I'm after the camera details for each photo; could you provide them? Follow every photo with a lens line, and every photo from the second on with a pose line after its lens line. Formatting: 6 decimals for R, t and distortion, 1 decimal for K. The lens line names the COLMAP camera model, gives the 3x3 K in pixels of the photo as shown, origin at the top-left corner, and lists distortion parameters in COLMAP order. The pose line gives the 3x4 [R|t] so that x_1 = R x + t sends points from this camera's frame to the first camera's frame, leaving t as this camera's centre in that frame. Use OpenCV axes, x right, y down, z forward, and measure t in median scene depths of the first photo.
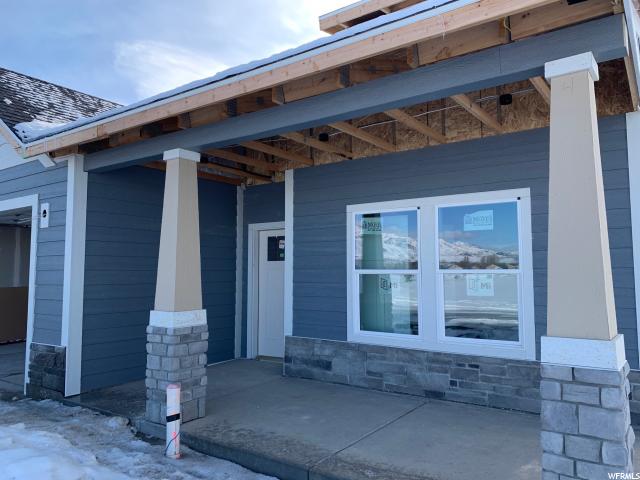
lens RADIAL K [[488.8, 0, 322.9], [0, 488.8, 242.6], [0, 0, 1]] dist [0.013956, -0.005175]
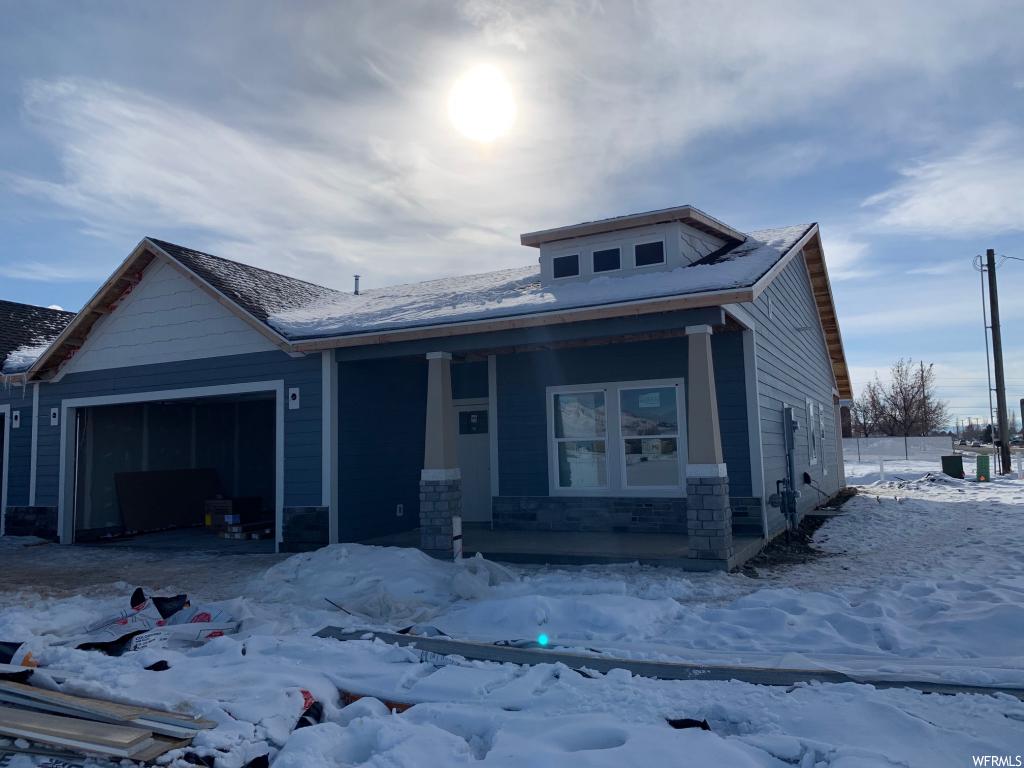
lens RADIAL K [[782.1, 0, 508.6], [0, 782.1, 380.7], [0, 0, 1]] dist [0.013956, -0.005175]
pose [[0.987637, -0.010398, 0.156414, -0.410347], [0.016811, 0.999069, -0.039731, -0.016798], [-0.155855, 0.041869, 0.986892, -1.097756]]
